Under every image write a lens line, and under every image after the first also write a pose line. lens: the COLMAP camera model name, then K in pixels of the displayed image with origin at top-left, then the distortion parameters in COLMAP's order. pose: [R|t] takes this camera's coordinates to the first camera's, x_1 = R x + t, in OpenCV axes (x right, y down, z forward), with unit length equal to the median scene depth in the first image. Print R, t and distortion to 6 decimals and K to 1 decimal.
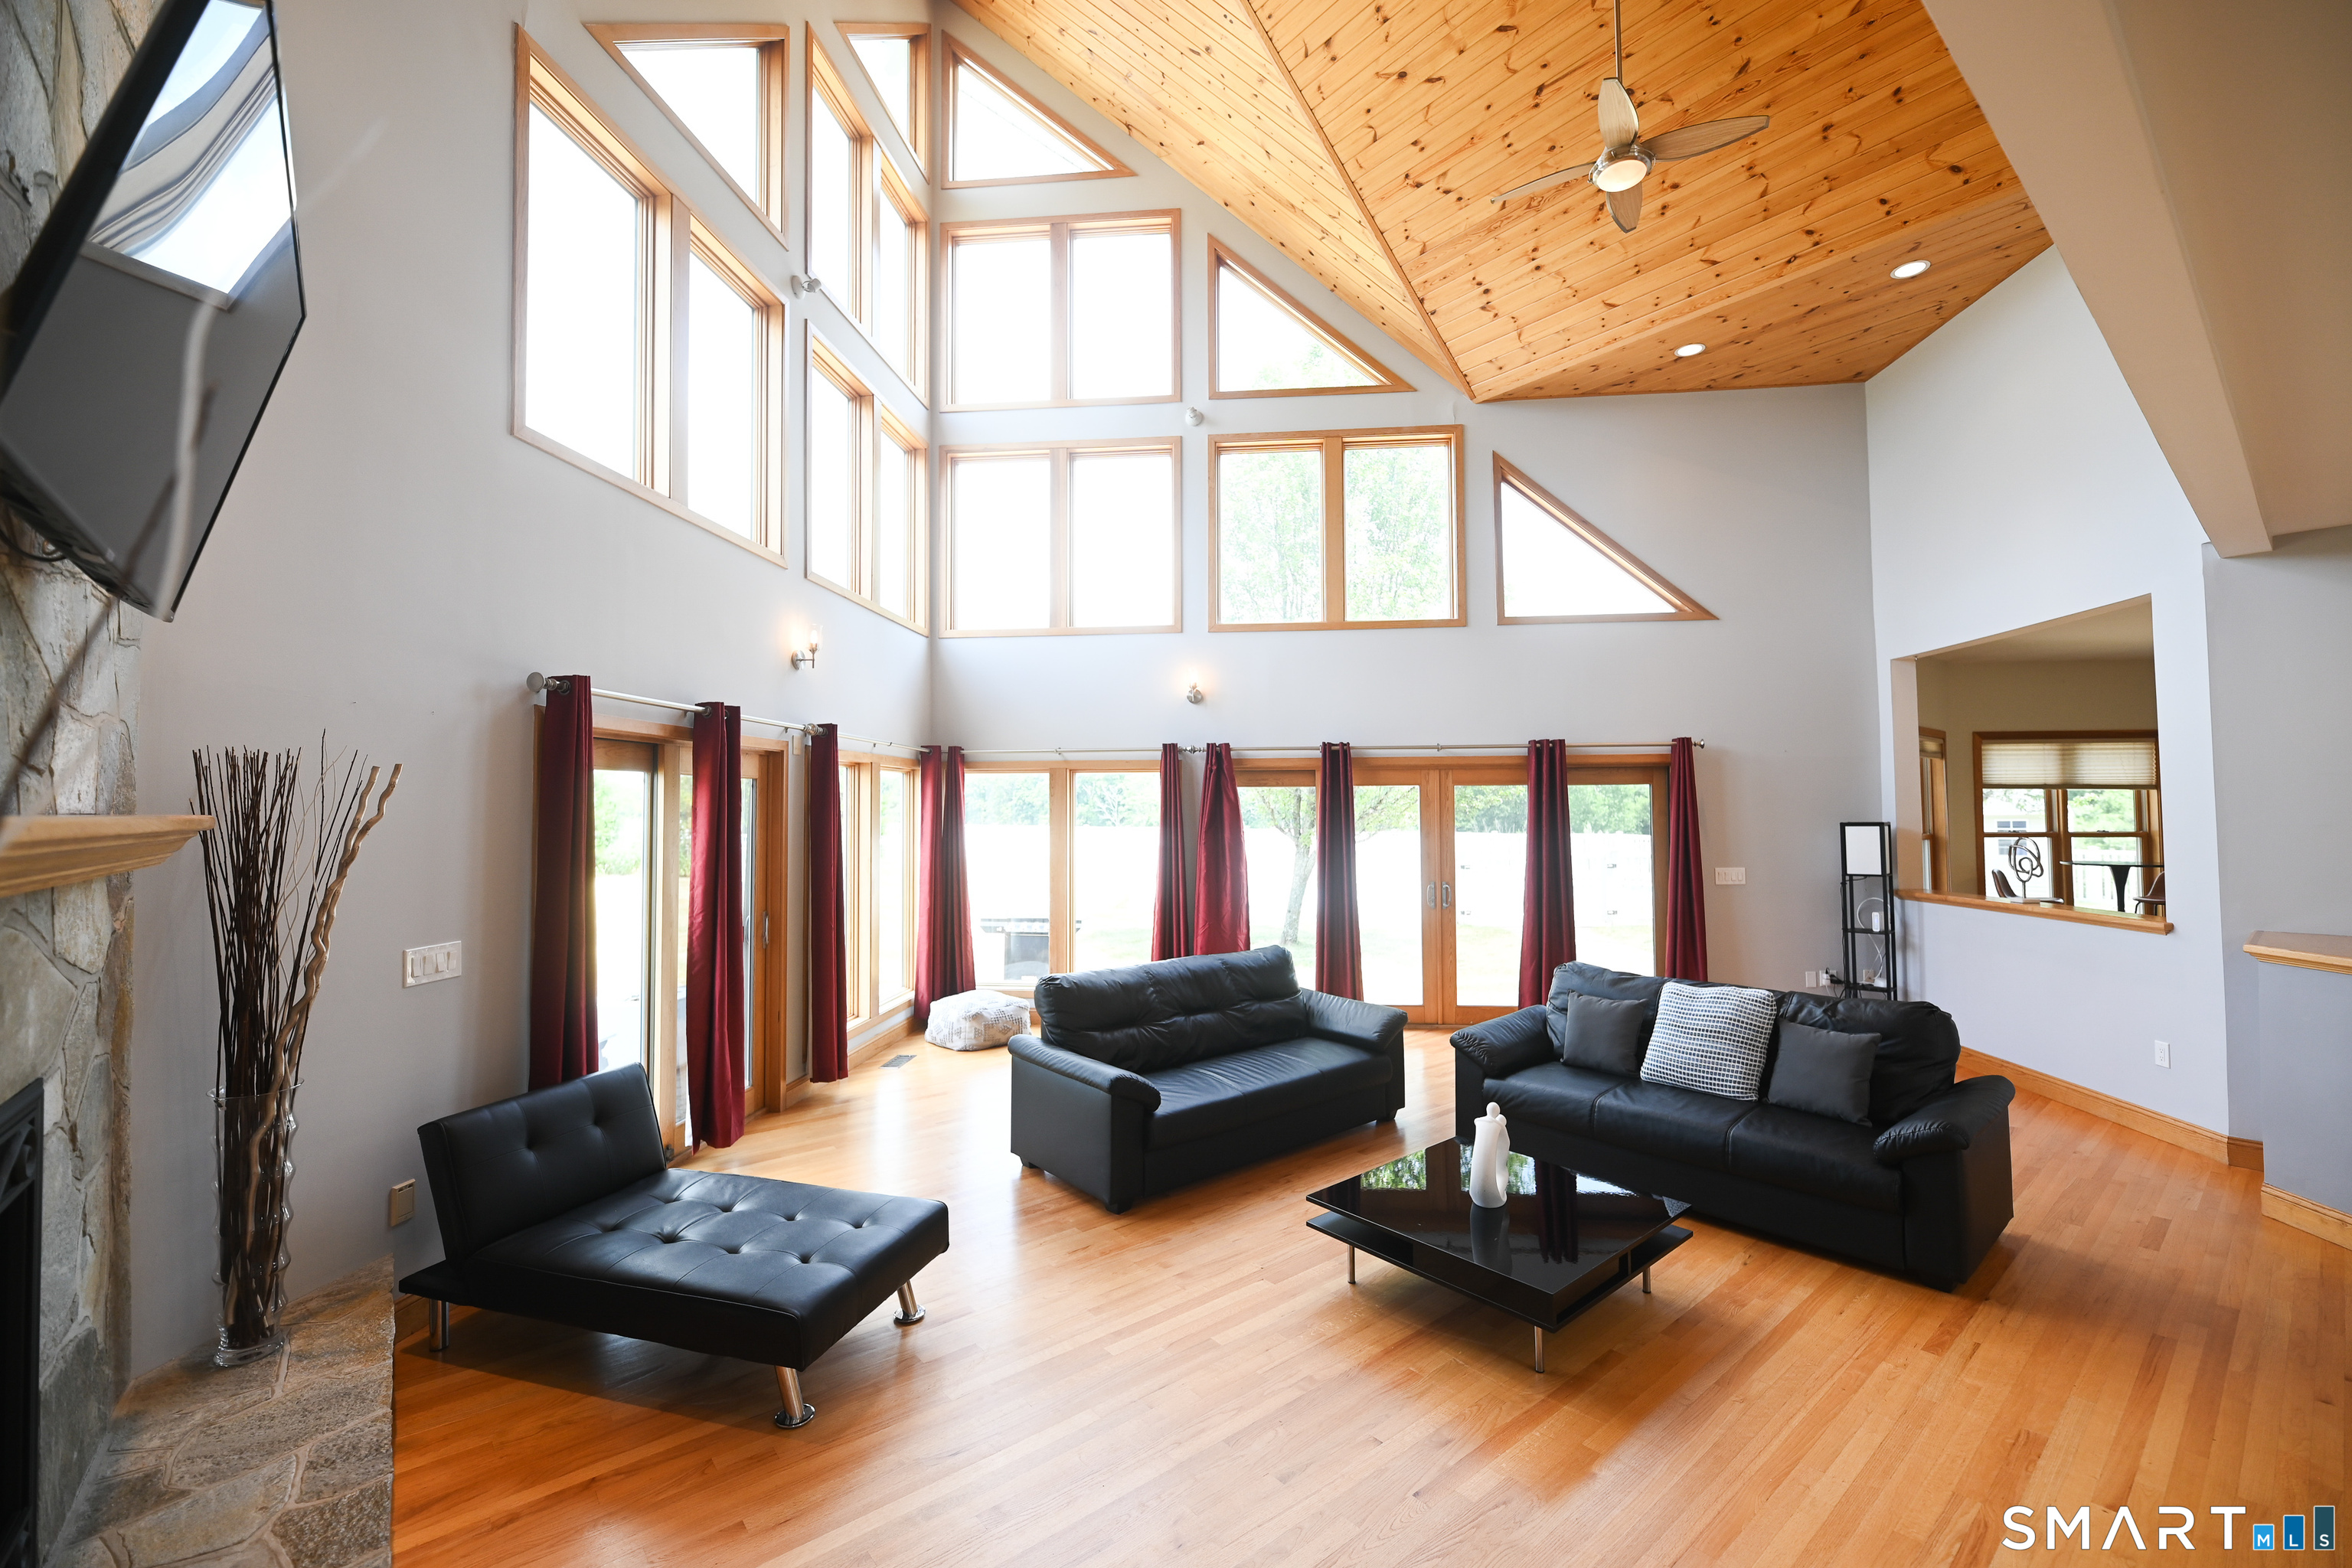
lens RADIAL K [[945.2, 0, 1176.0], [0, 945.2, 784.0], [0, 0, 1]] dist [-0.011679, -0.000509]
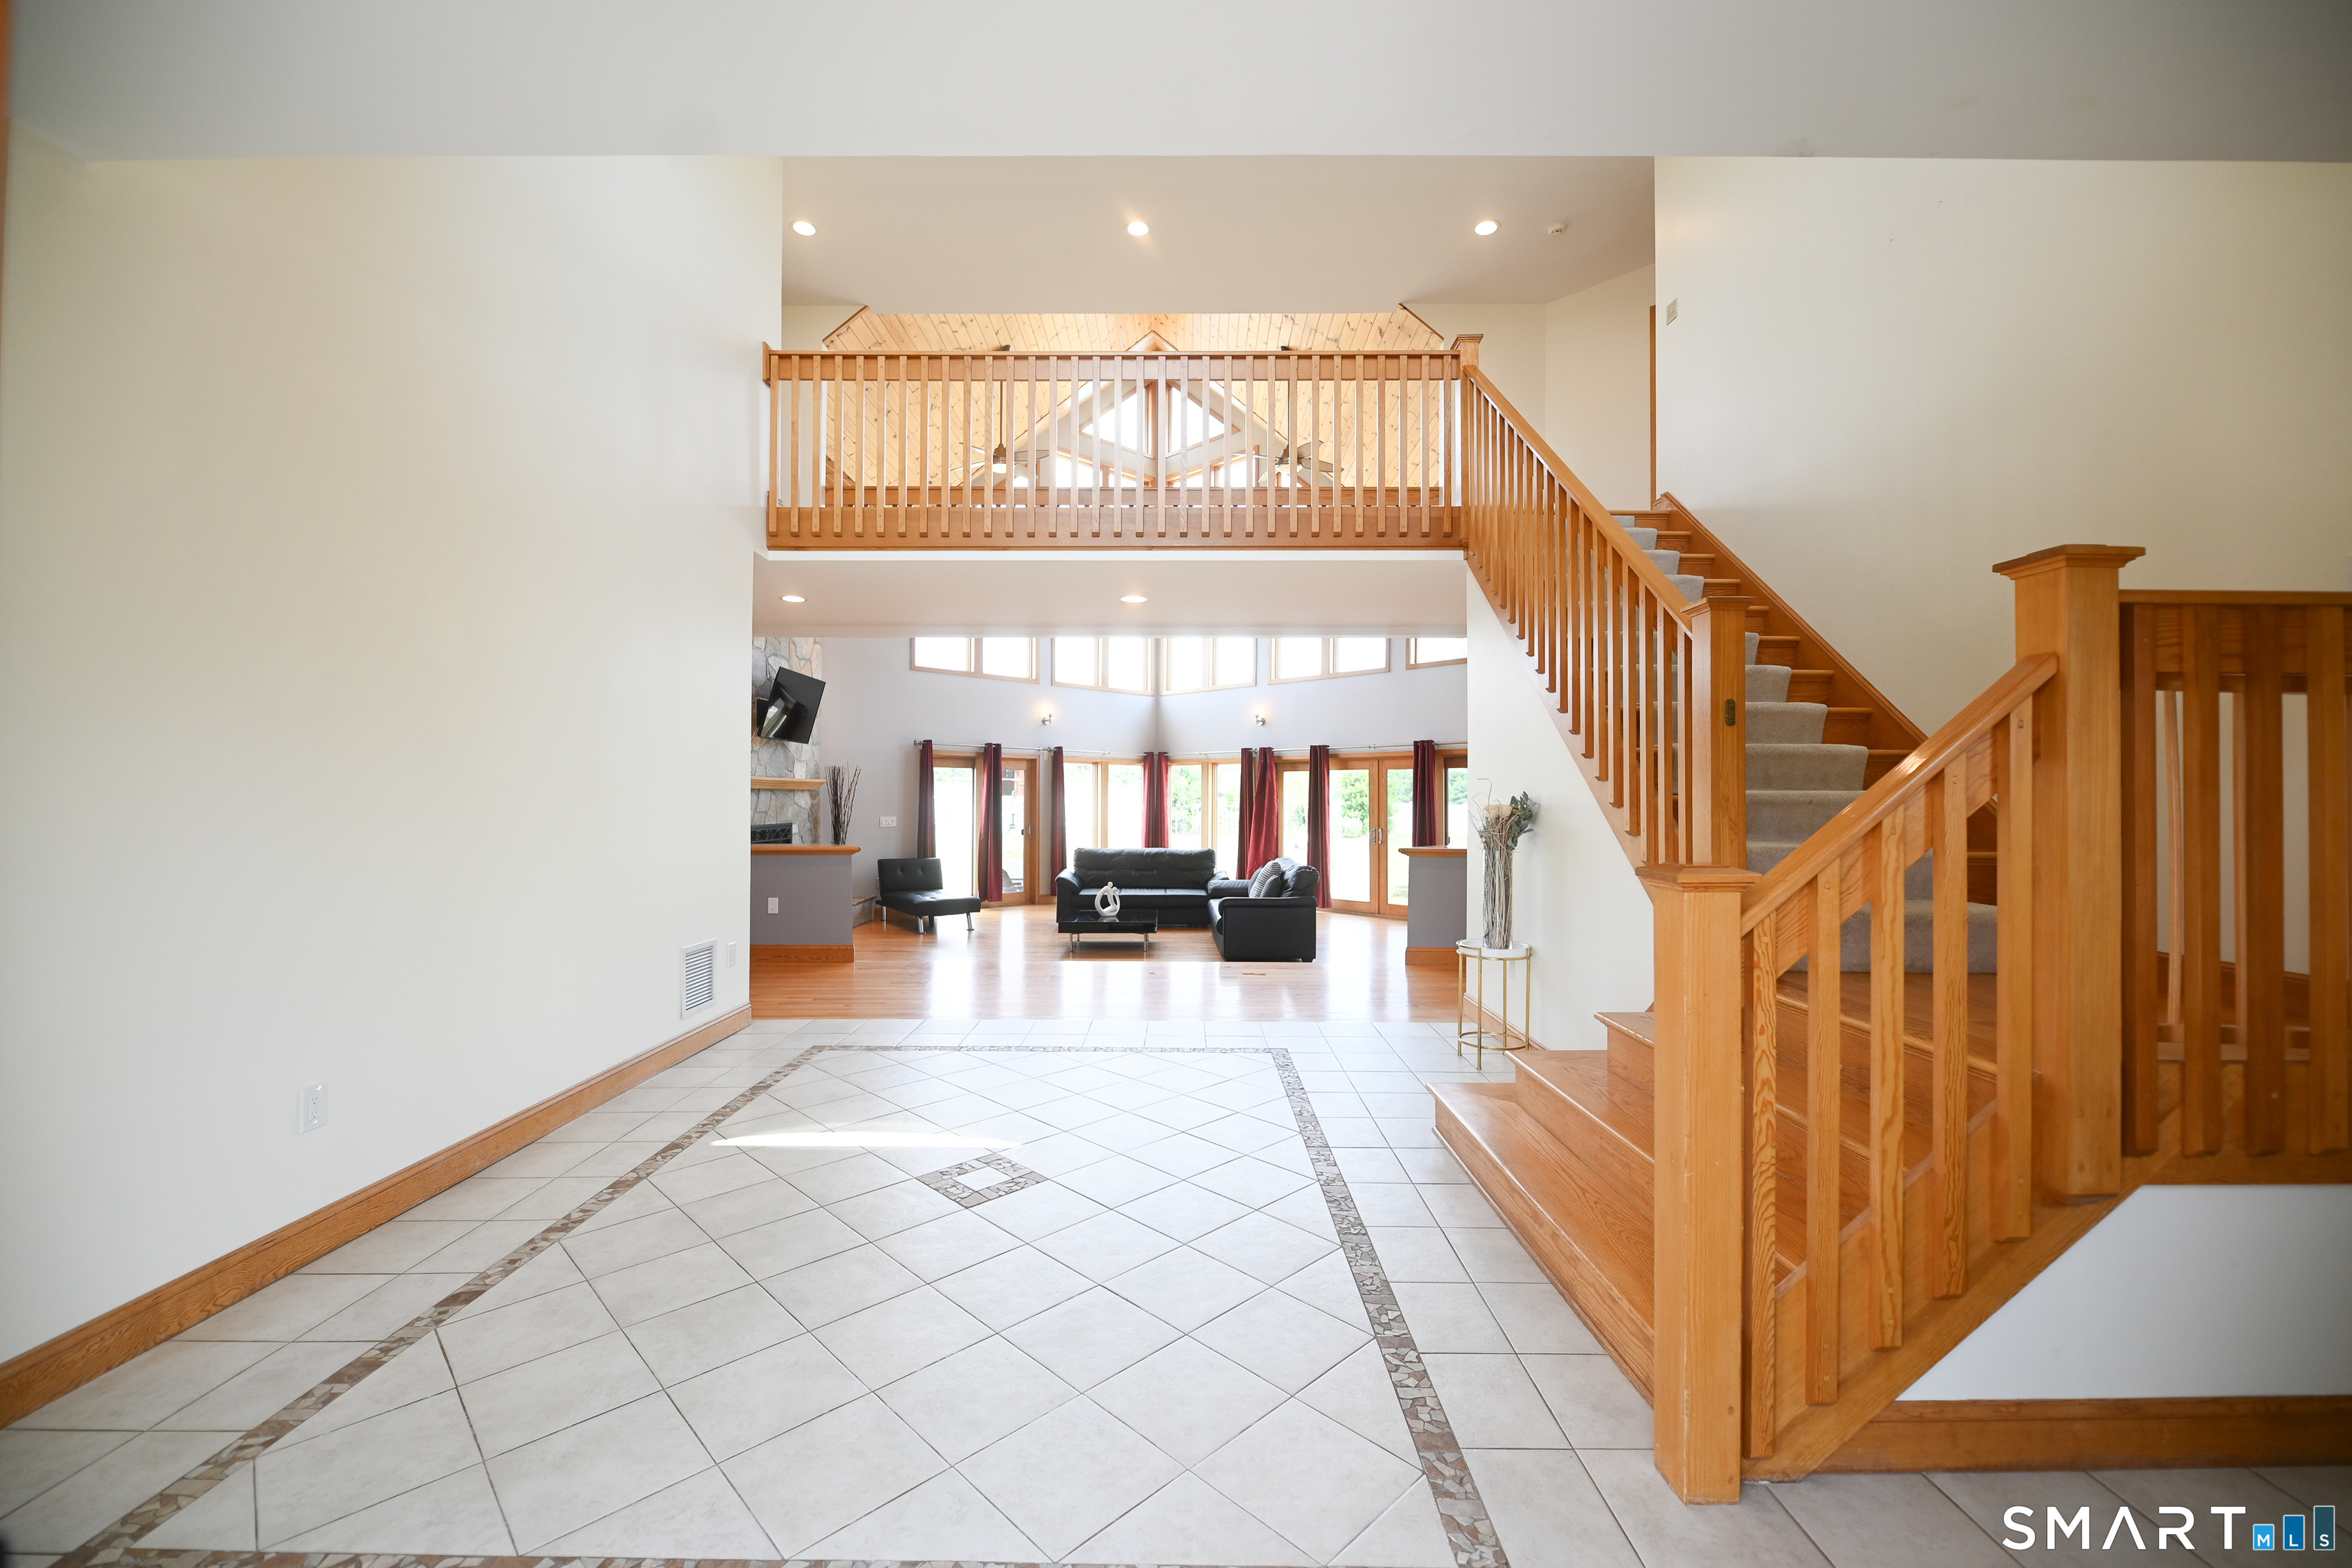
lens RADIAL K [[945.2, 0, 1176.0], [0, 945.2, 784.0], [0, 0, 1]] dist [-0.011679, -0.000509]
pose [[0.783459, -0.001186, -0.621442, 1.047311], [0.009759, 0.999898, 0.010395, 0.006341], [0.621366, -0.014208, 0.783391, -0.526602]]
